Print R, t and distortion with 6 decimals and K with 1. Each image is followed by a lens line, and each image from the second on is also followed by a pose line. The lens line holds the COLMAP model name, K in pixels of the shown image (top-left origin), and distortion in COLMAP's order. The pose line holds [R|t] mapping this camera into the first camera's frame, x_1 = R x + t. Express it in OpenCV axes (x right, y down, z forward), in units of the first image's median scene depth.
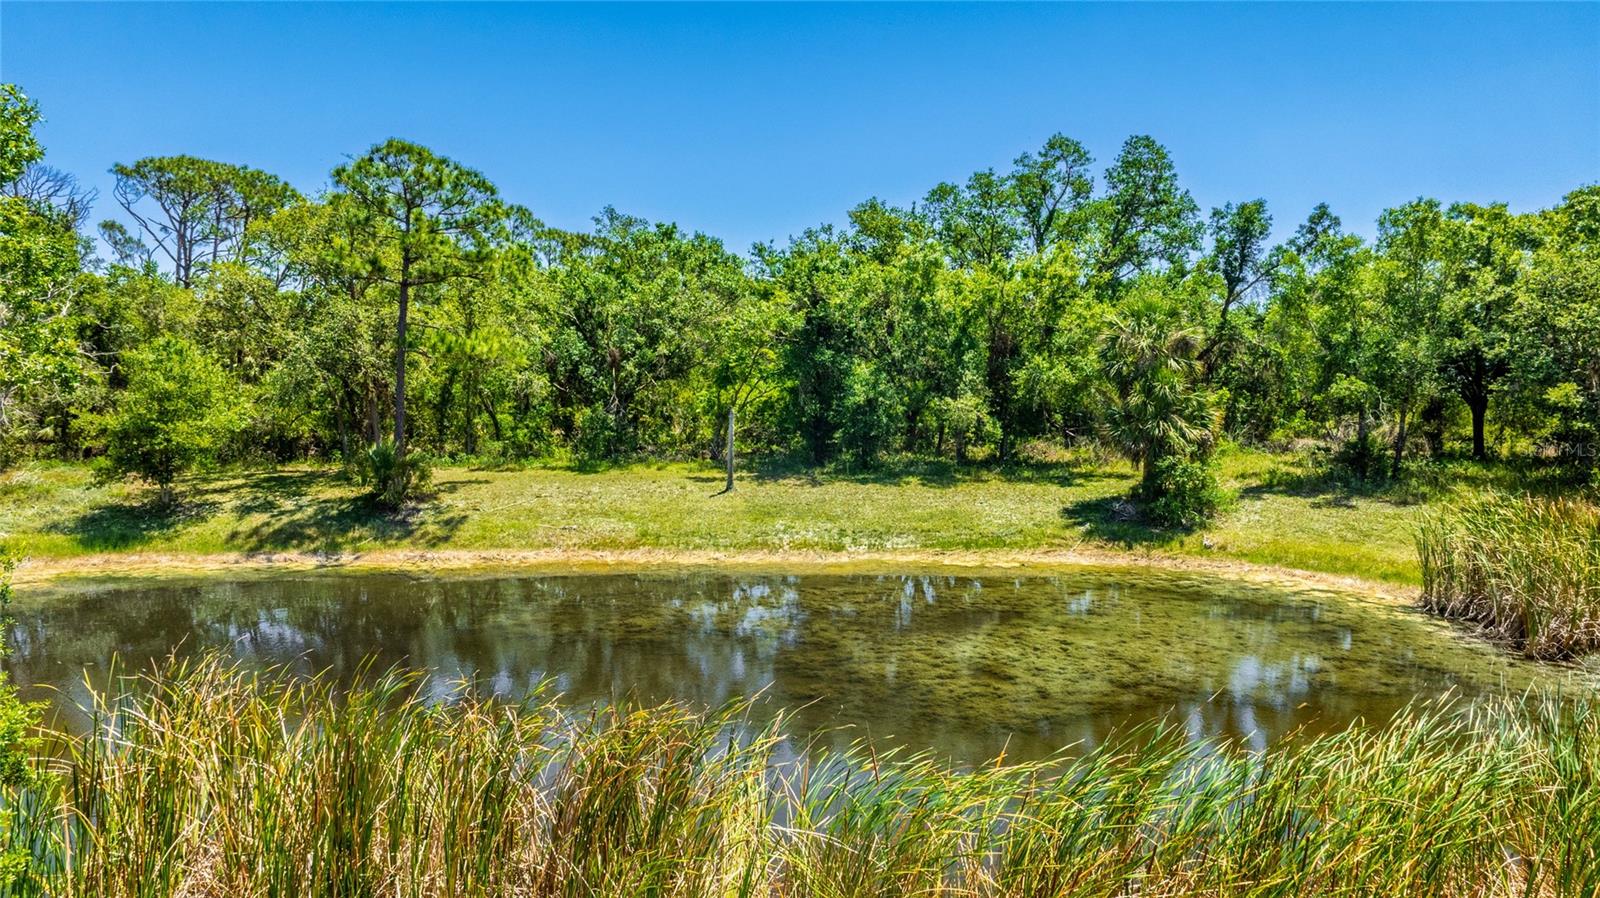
lens RADIAL K [[1124.0, 0, 807.3], [0, 1124.0, 450.0], [0, 0, 1]] dist [-0.018239, 0.005782]
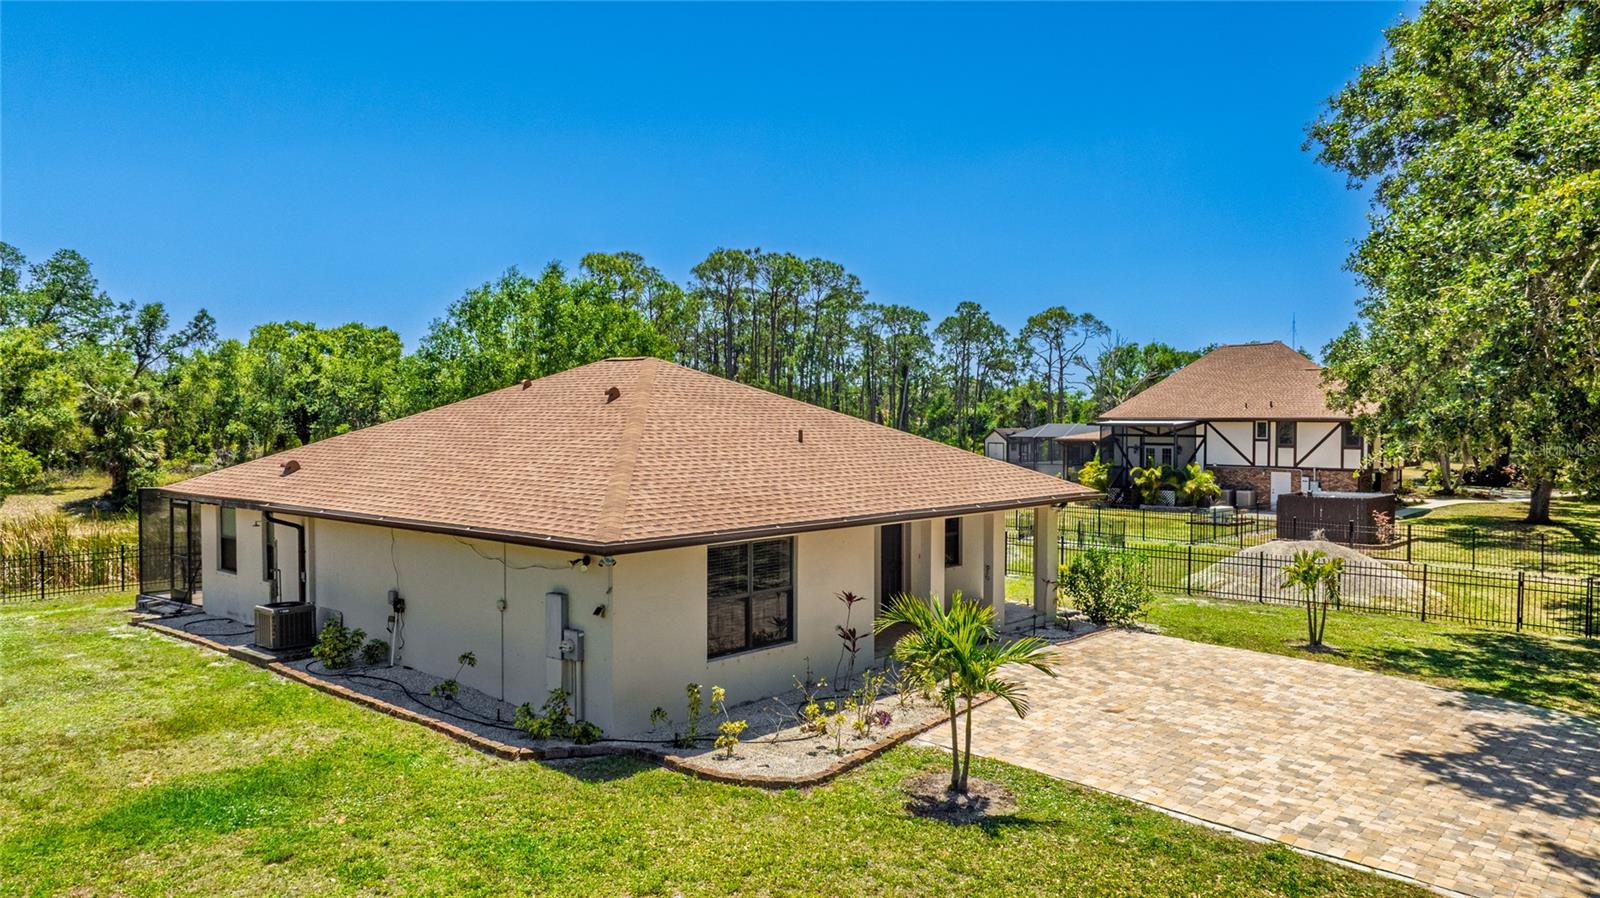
lens RADIAL K [[1124.0, 0, 806.2], [0, 1124.0, 442.5], [0, 0, 1]] dist [-0.018239, 0.005782]
pose [[0.573838, -0.017010, 0.818792, -0.429640], [0.059561, 0.998004, -0.021010, 0.056068], [-0.816800, 0.060825, 0.573706, -0.717525]]
